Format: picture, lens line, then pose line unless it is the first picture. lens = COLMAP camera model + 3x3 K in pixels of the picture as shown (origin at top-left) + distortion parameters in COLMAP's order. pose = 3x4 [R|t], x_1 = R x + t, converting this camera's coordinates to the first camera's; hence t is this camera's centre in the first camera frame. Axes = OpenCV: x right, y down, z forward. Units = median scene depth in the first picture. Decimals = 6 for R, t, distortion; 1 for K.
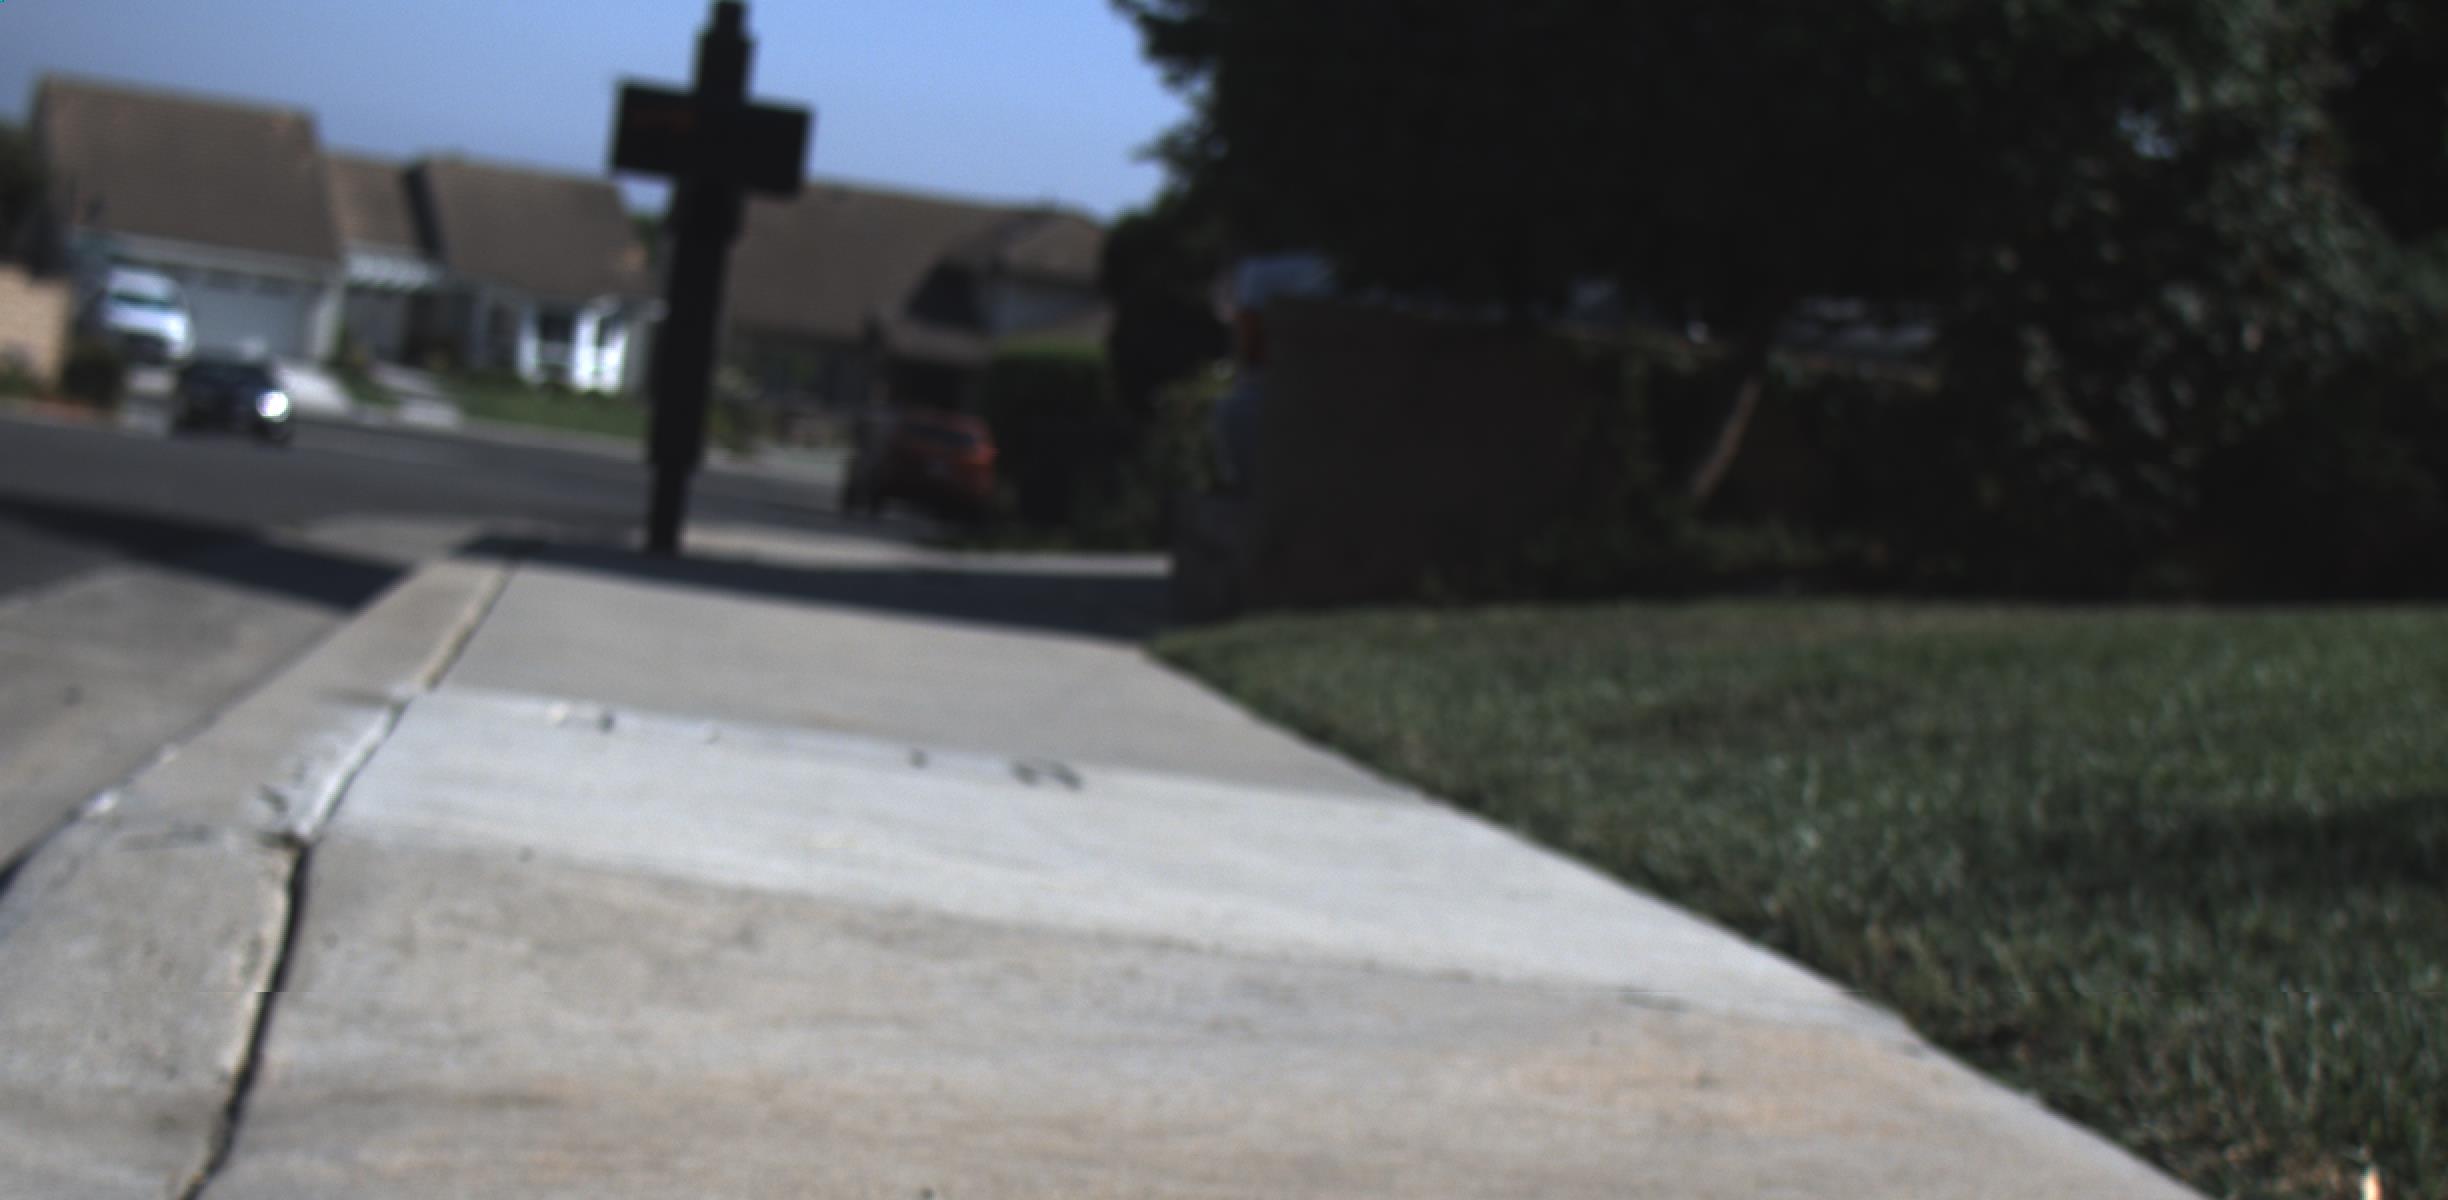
lens RADIAL K [[5069.0, 0, 1285.2], [0, 5069.0, 1008.9], [0, 0, 1]] dist [-0.163607, 1.658770]
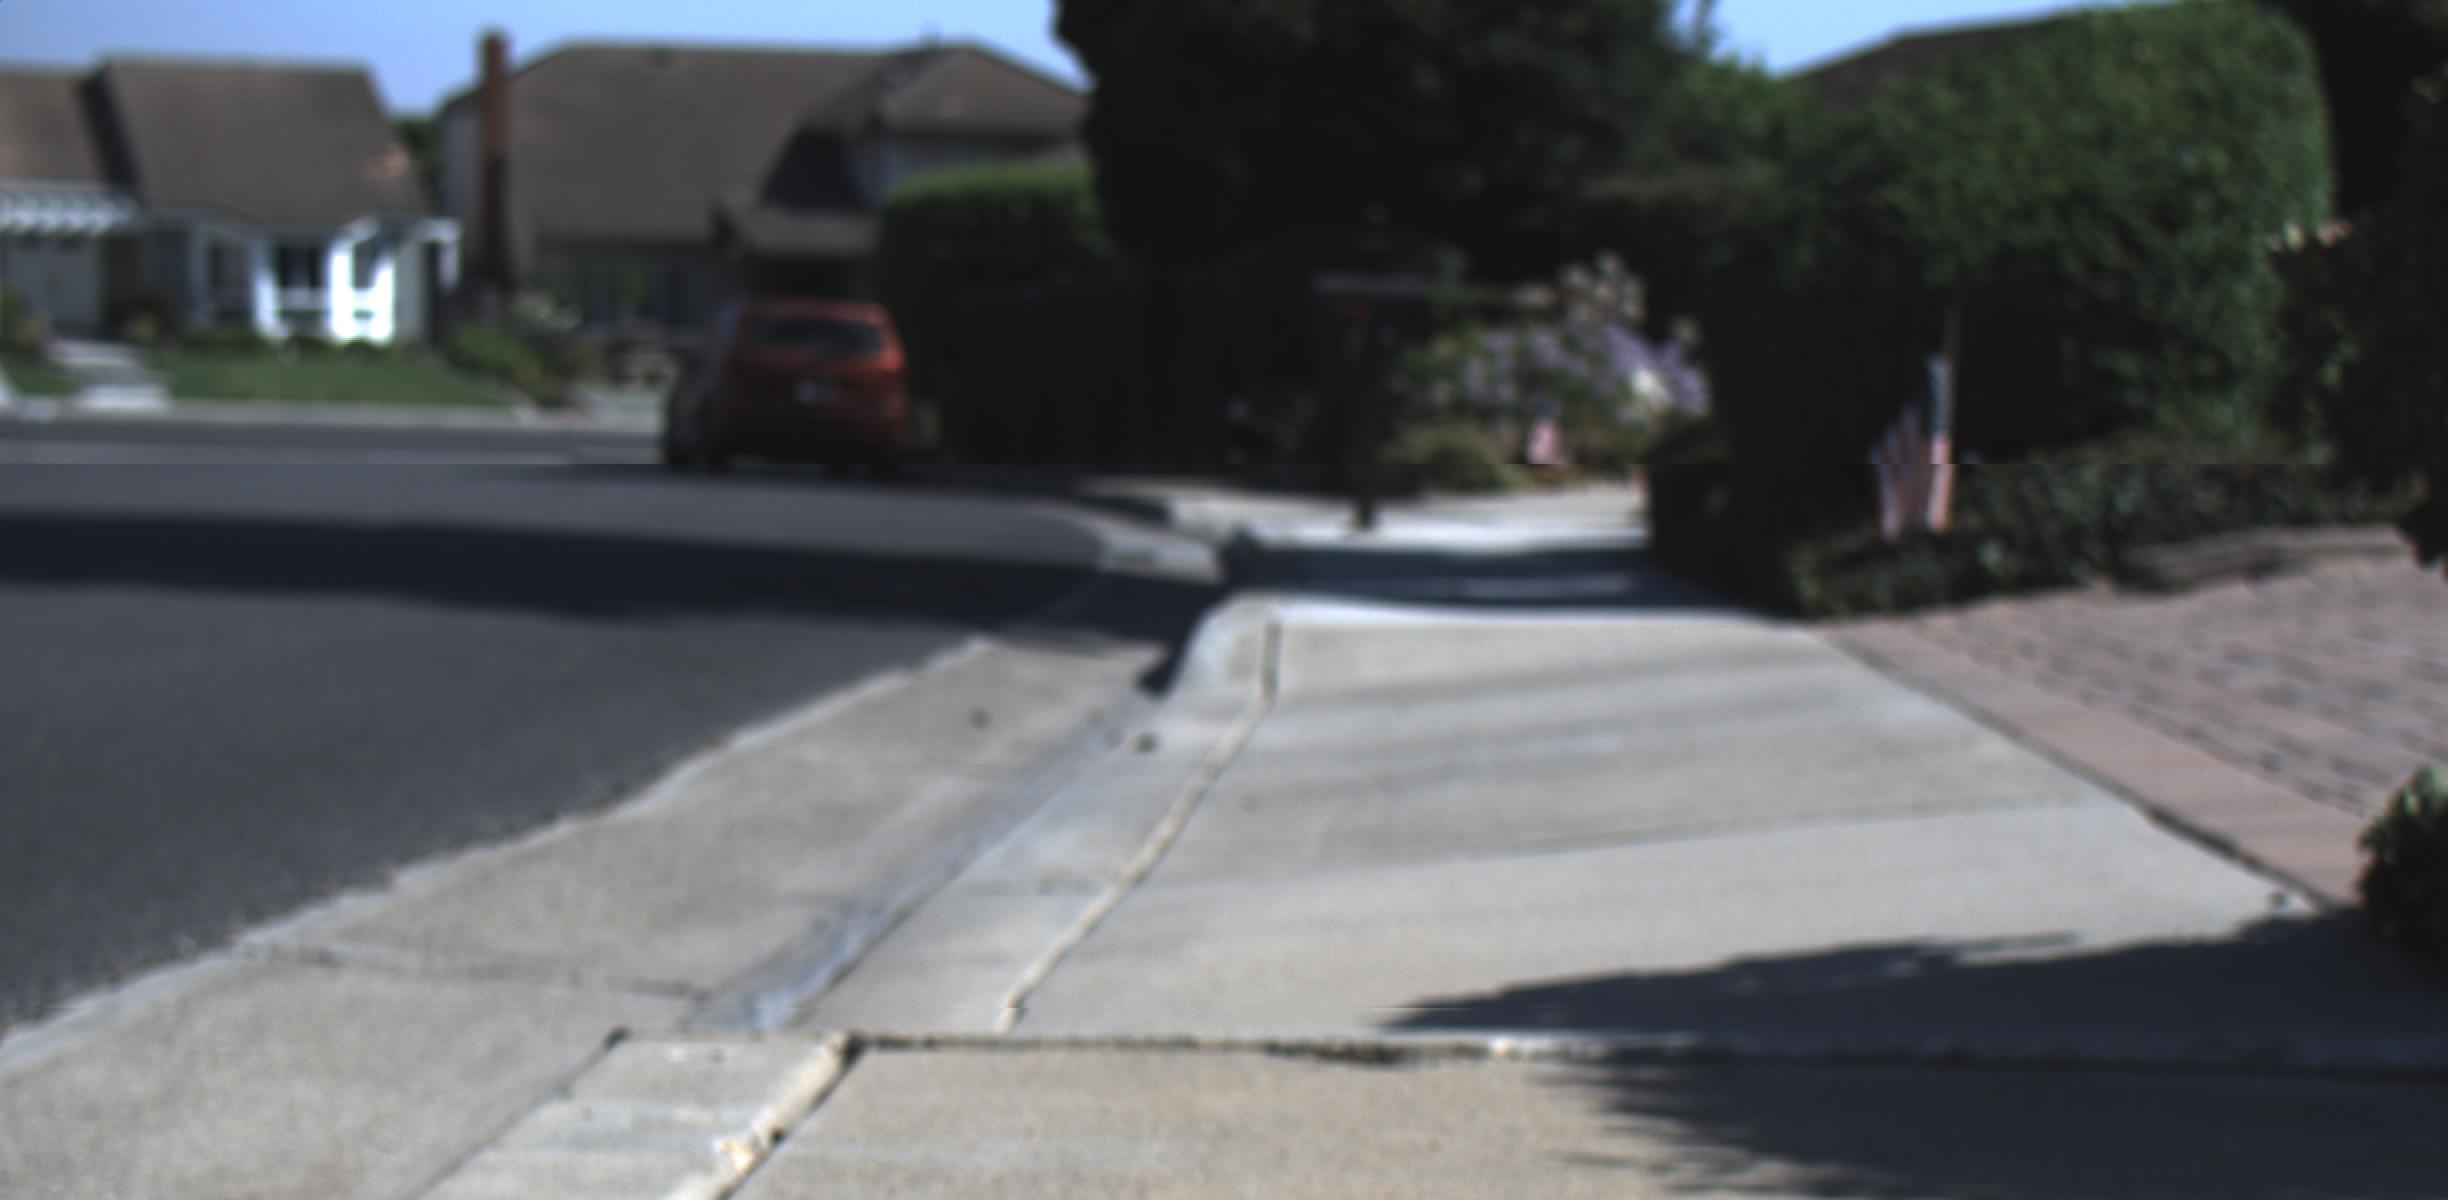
lens RADIAL K [[5069.0, 0, 1285.2], [0, 5069.0, 1008.9], [0, 0, 1]] dist [-0.163607, 1.658770]
pose [[0.993454, -0.114084, 0.005811, -0.022527], [0.113924, 0.993227, 0.022823, -0.036458], [-0.008375, -0.022012, 0.999723, 0.349984]]
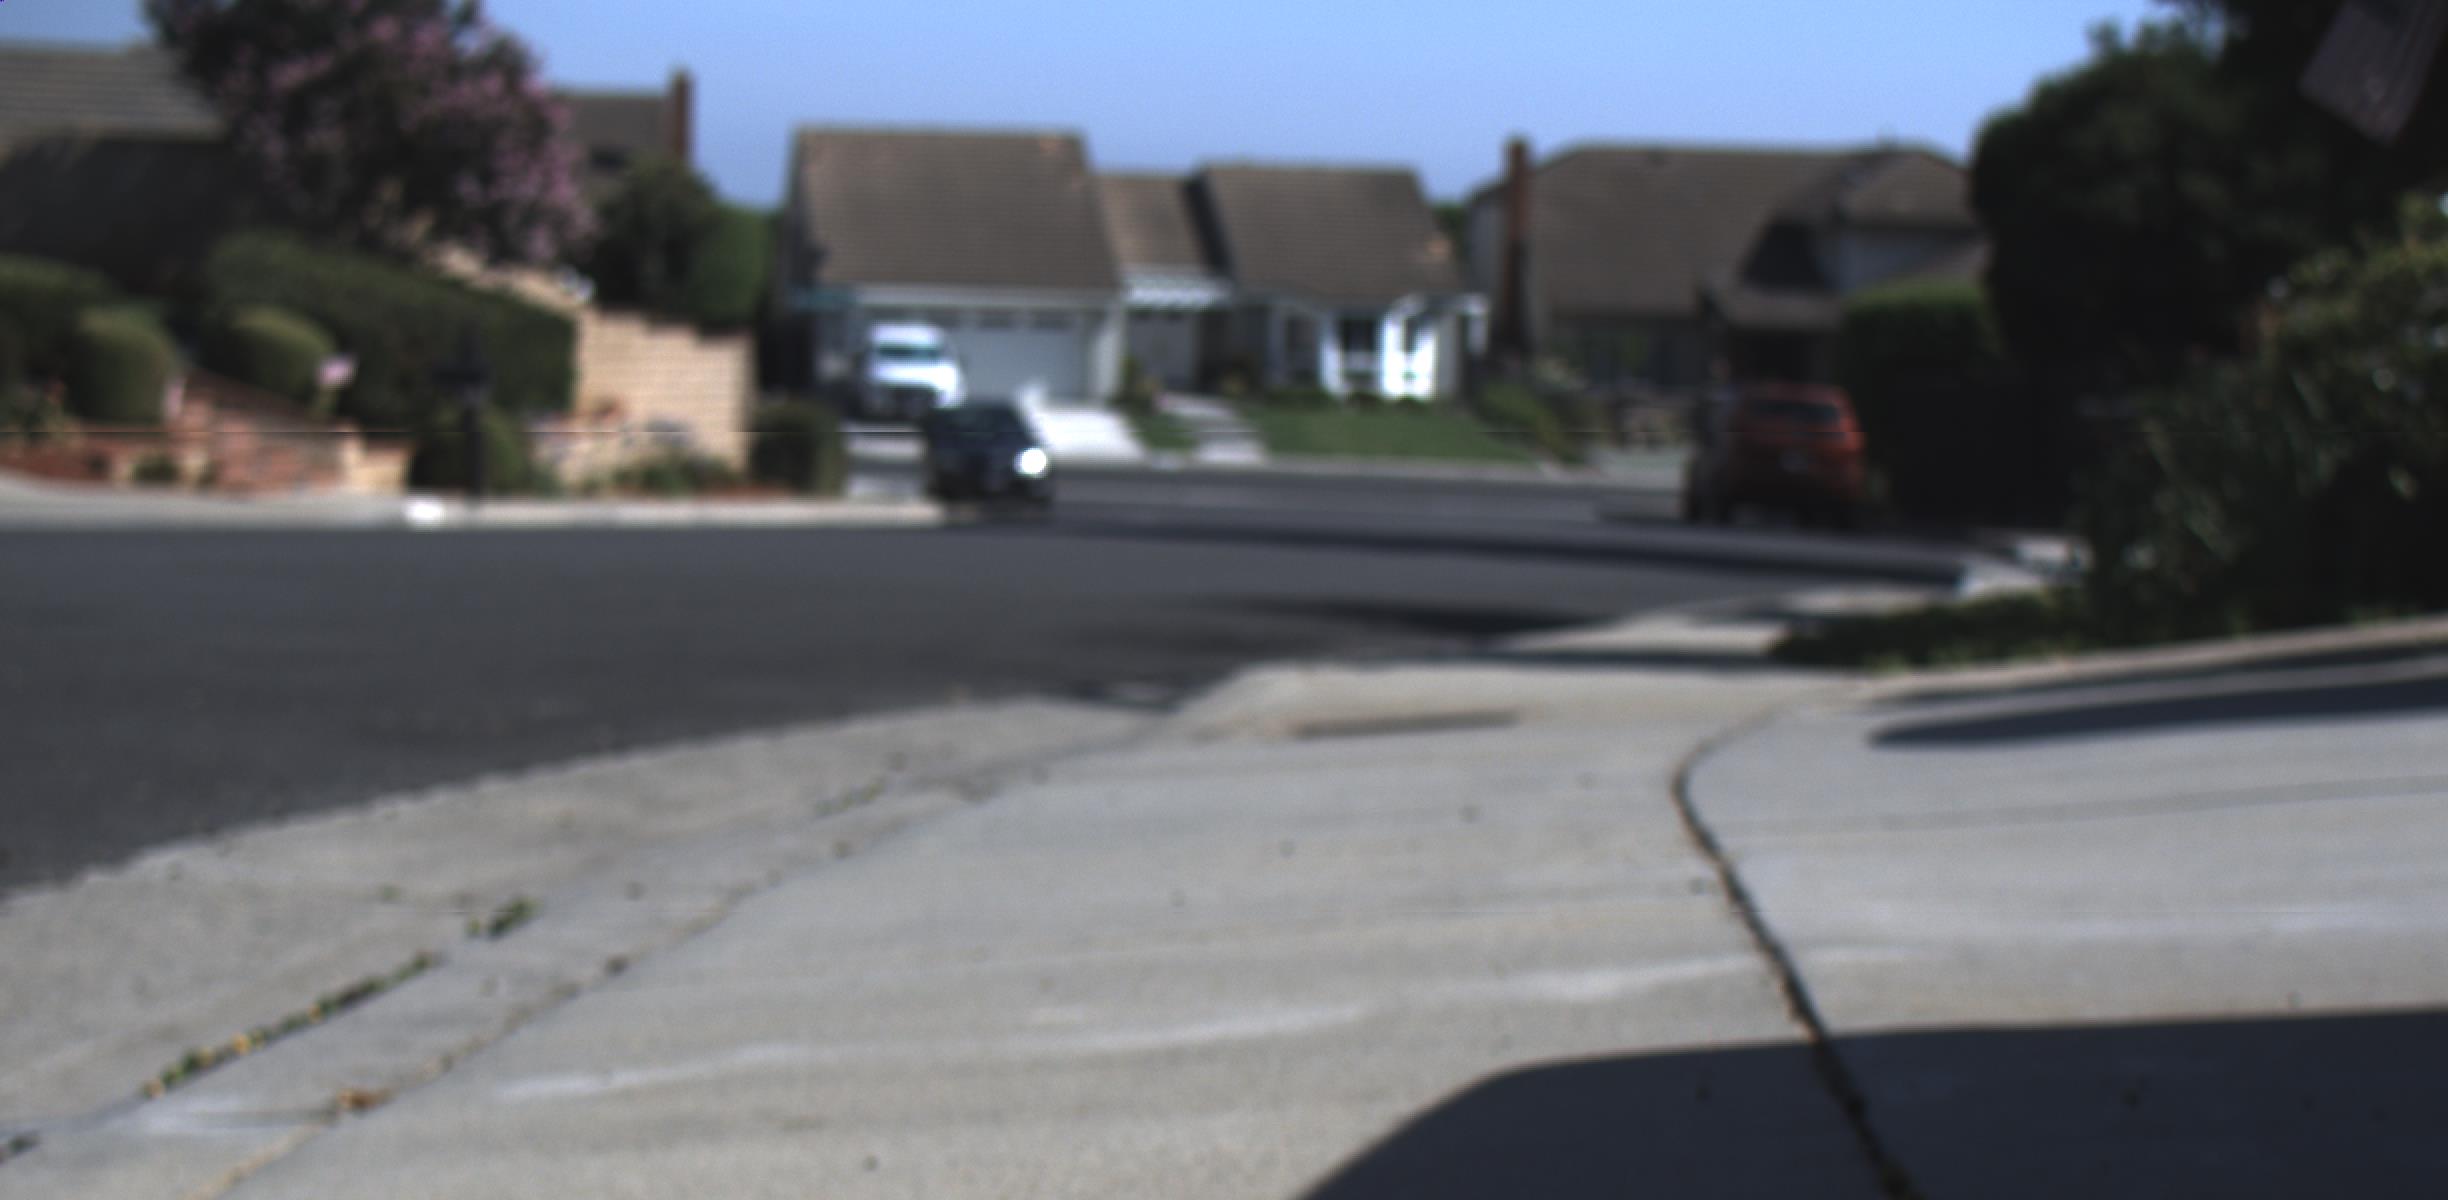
lens RADIAL K [[5069.0, 0, 1285.2], [0, 5069.0, 1008.9], [0, 0, 1]] dist [-0.163607, 1.658770]
pose [[0.981044, -0.082023, -0.175570, -0.010564], [0.082684, 0.996569, -0.003560, -0.016589], [0.175259, -0.011025, 0.984461, 0.141153]]
